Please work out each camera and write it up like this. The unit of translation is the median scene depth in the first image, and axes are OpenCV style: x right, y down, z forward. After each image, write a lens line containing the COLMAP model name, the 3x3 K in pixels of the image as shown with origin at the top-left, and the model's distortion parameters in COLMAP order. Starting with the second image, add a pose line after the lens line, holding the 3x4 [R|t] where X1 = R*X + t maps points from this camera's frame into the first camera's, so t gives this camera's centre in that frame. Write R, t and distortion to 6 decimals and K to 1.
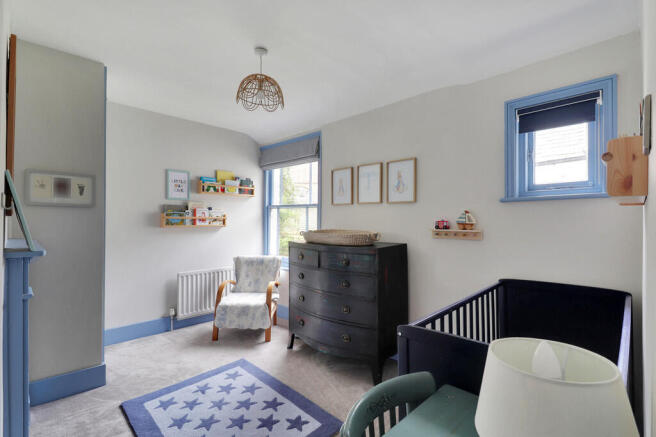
lens RADIAL K [[301.3, 0, 328.0], [0, 301.3, 218.5], [0, 0, 1]] dist [0.000918, -0.000949]
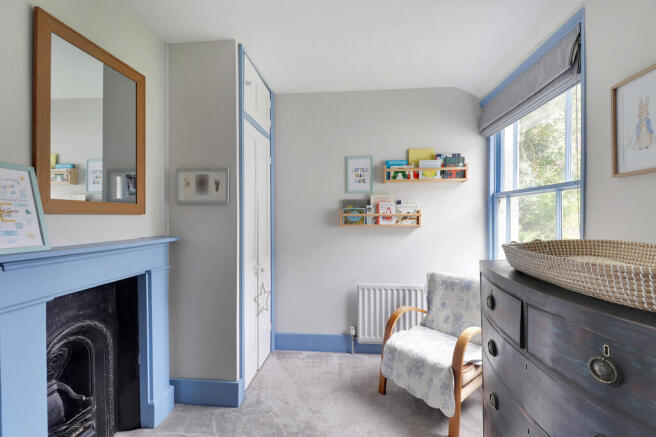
lens RADIAL K [[301.3, 0, 328.0], [0, 301.3, 218.5], [0, 0, 1]] dist [0.000918, -0.000949]
pose [[0.641846, -0.005009, -0.766817, 0.065440], [0.008931, 0.999960, 0.000943, 0.004878], [0.766782, -0.007454, 0.641865, 0.416392]]
